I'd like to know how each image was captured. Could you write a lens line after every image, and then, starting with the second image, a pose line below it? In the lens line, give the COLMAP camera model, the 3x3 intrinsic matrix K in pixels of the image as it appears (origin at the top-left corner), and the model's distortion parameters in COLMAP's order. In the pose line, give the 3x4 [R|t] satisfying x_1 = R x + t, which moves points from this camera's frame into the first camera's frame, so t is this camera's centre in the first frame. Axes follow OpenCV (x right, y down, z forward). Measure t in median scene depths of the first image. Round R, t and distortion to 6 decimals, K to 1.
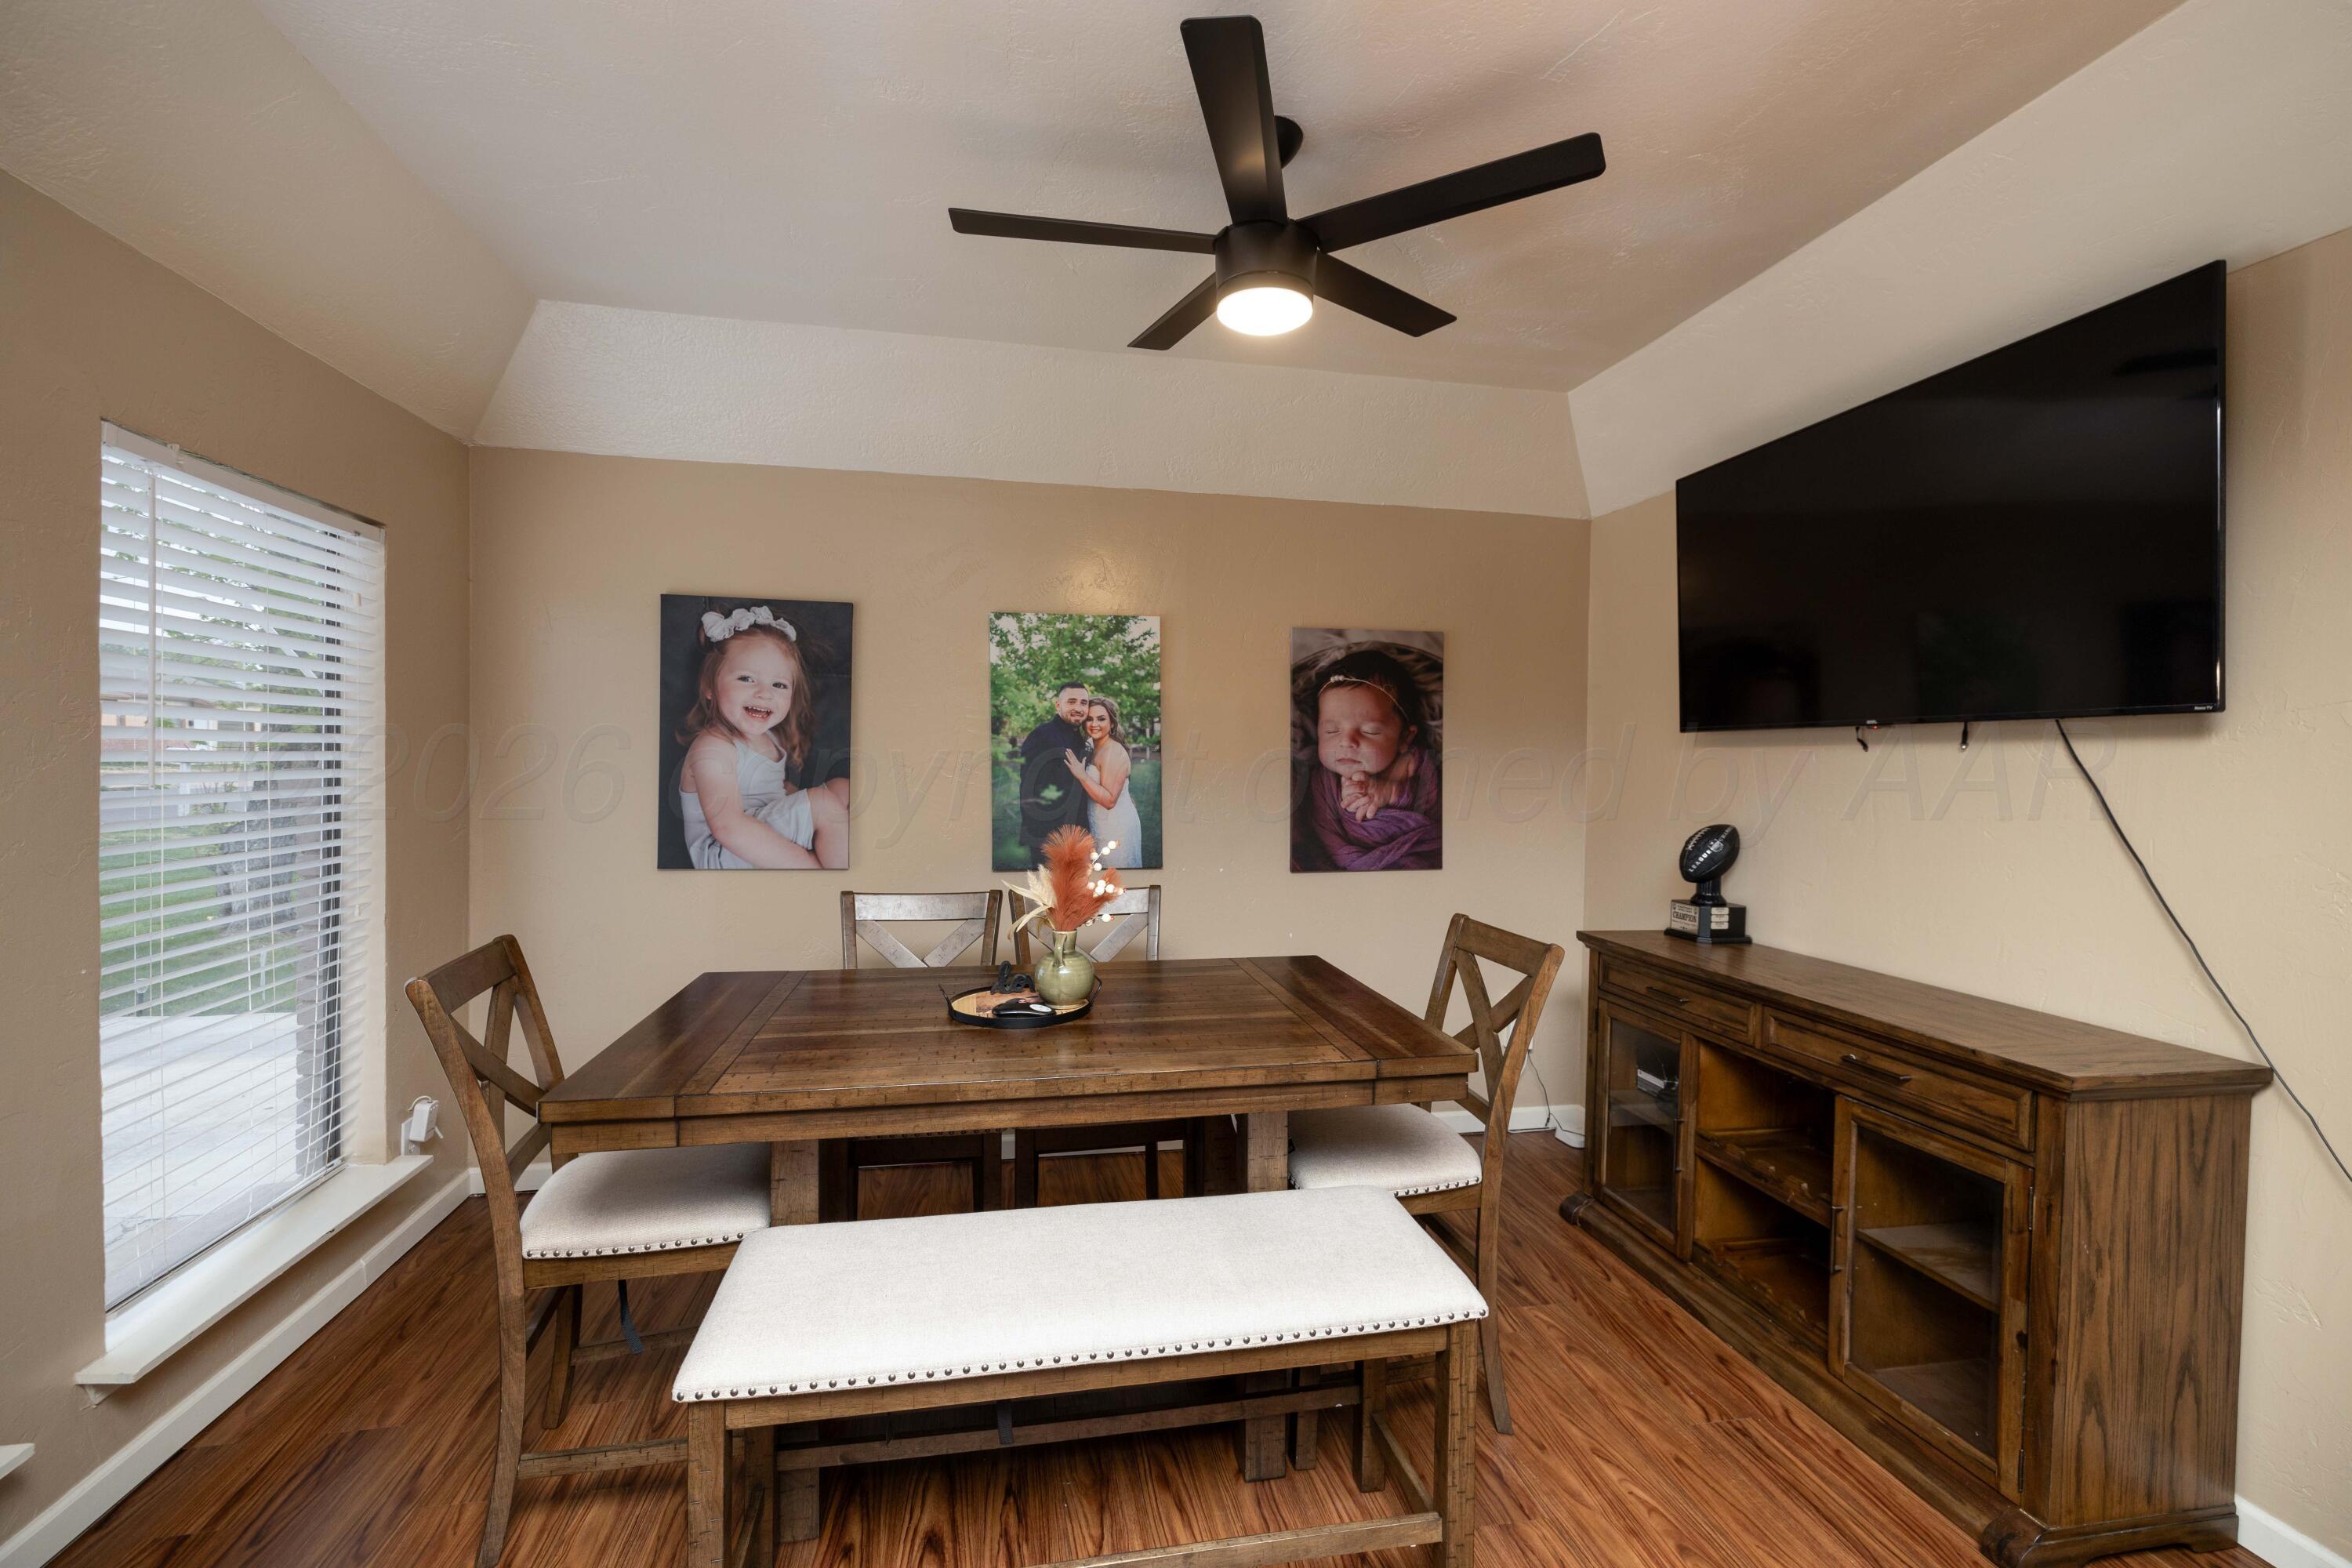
lens RADIAL K [[982.6, 0, 1167.9], [0, 982.6, 773.4], [0, 0, 1]] dist [0.001173, 0.000381]
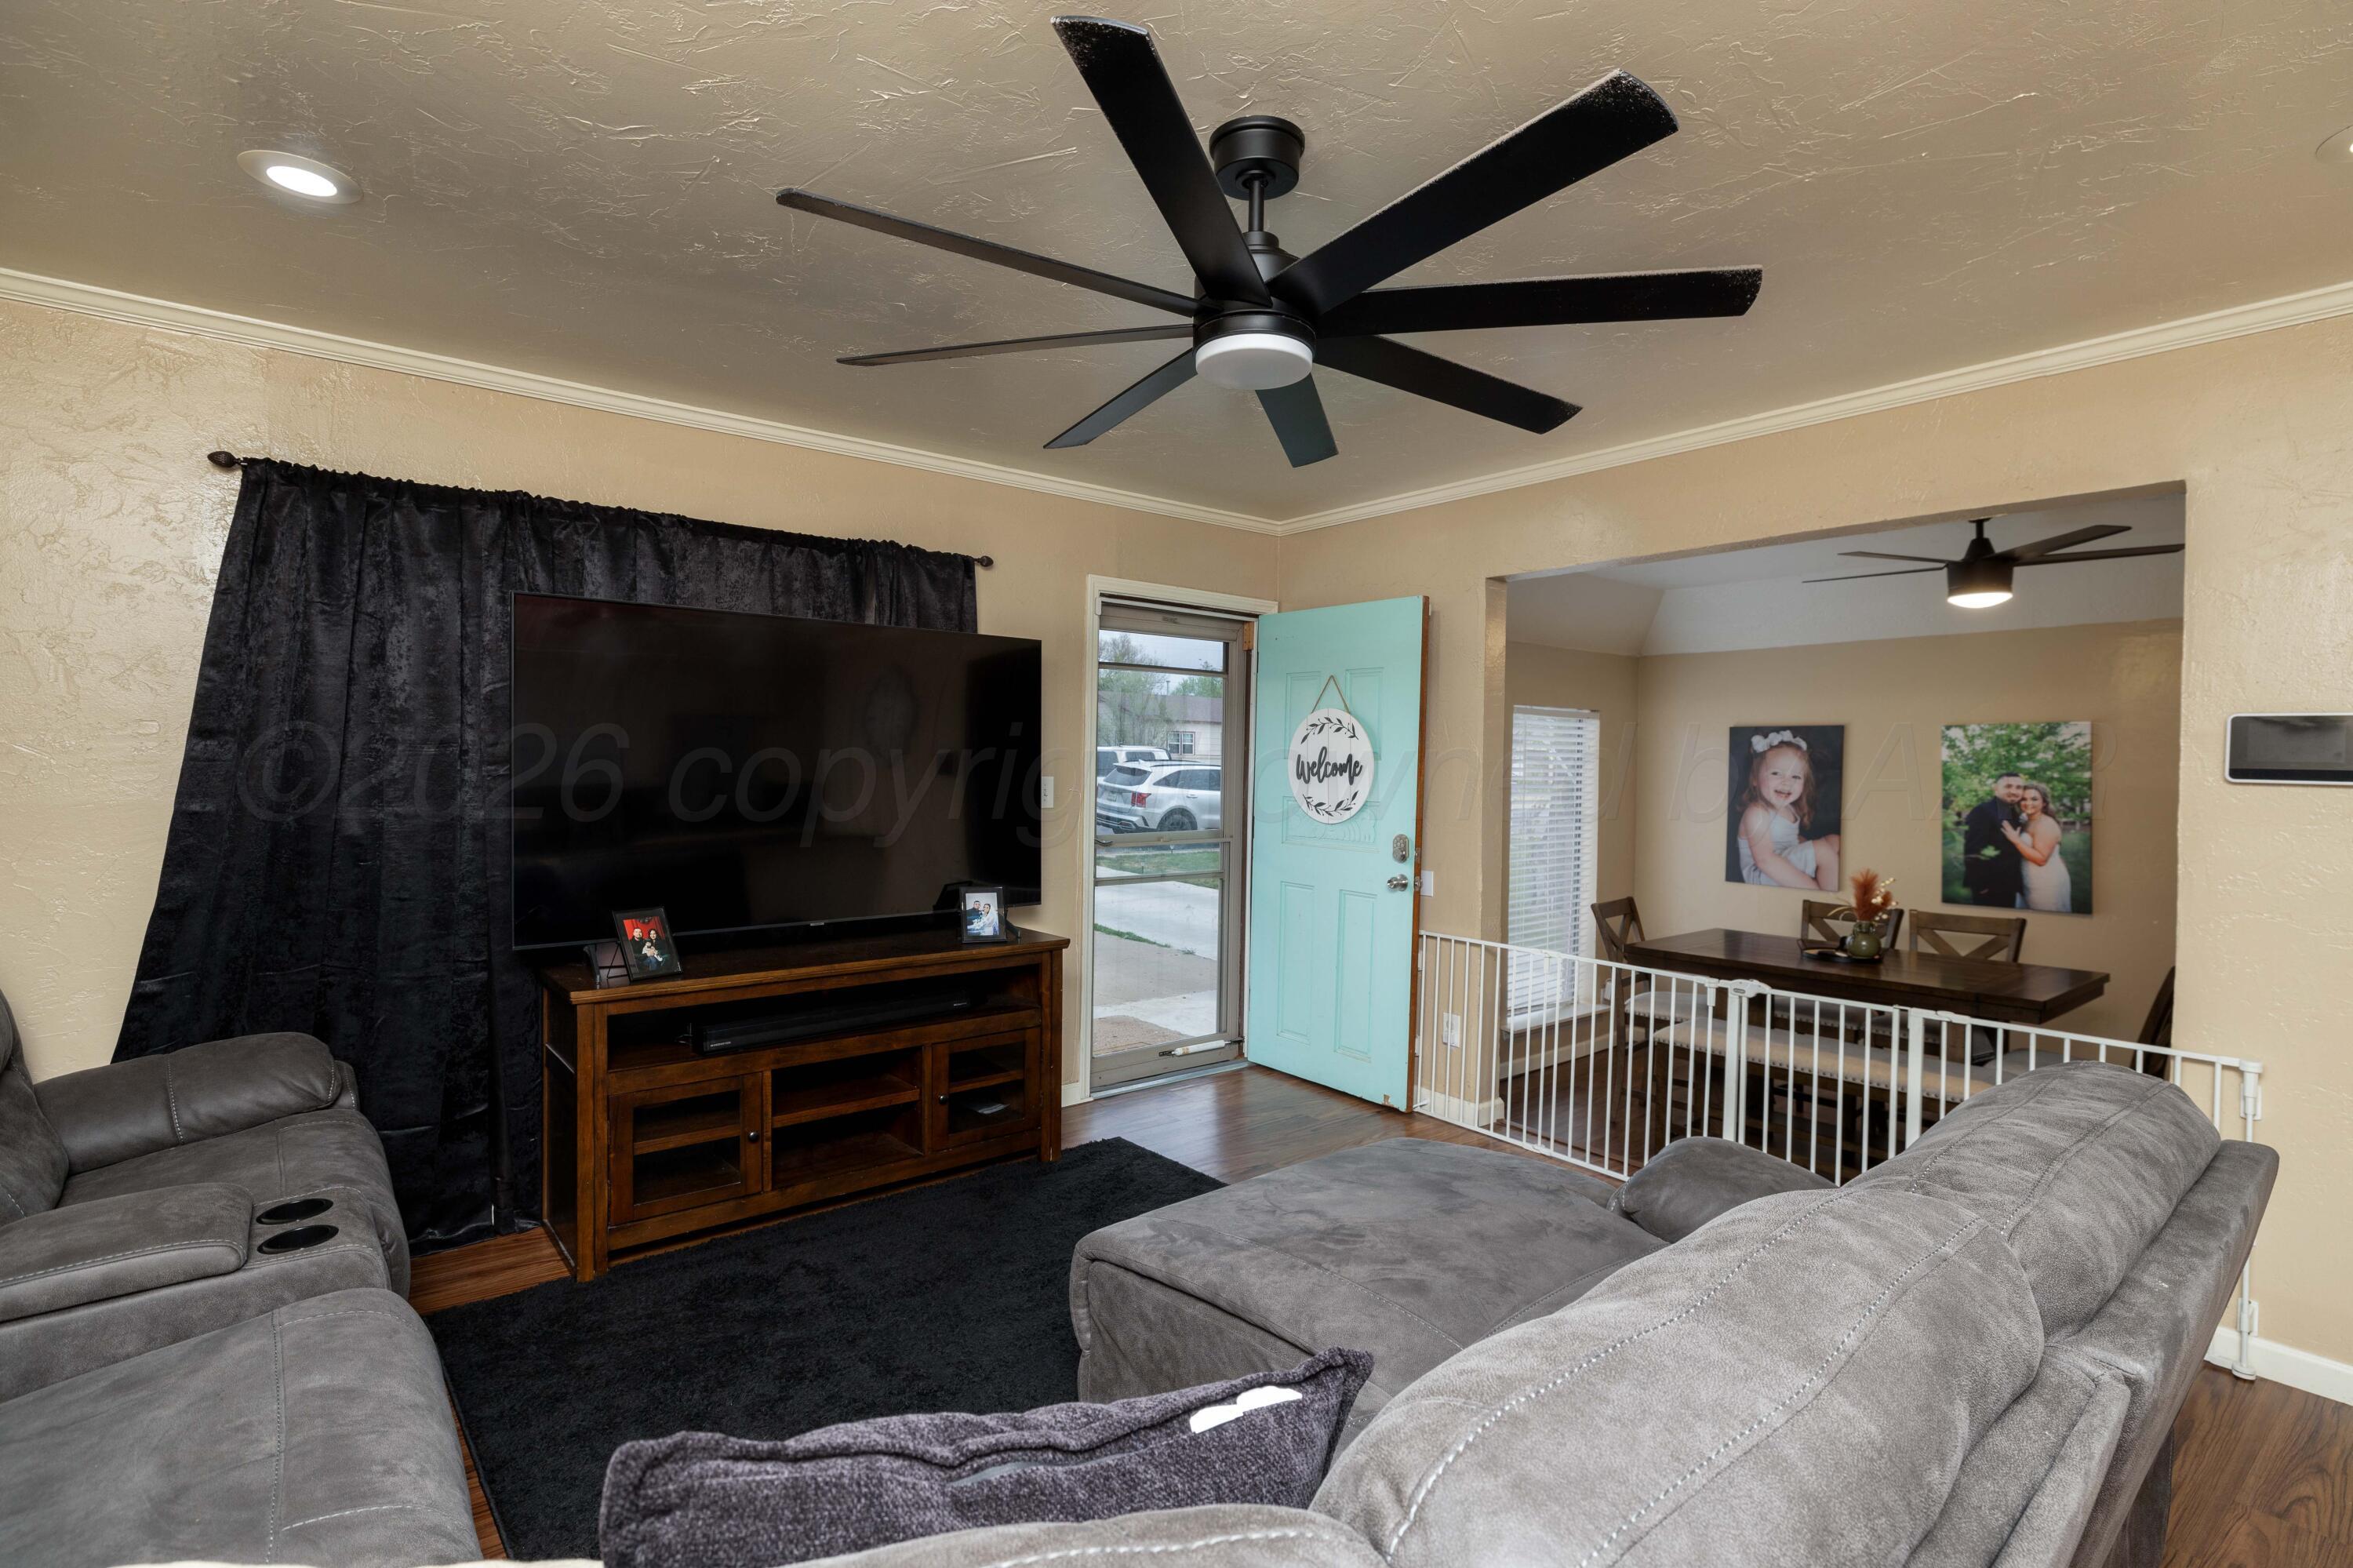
lens RADIAL K [[1134.0, 0, 1169.5], [0, 1134.0, 785.8], [0, 0, 1]] dist [-0.004854, -0.000470]
pose [[0.478165, 0.008610, -0.878228, 0.742209], [-0.020561, 0.999788, -0.001394, -0.048010], [0.878030, 0.018724, 0.478240, -0.806450]]
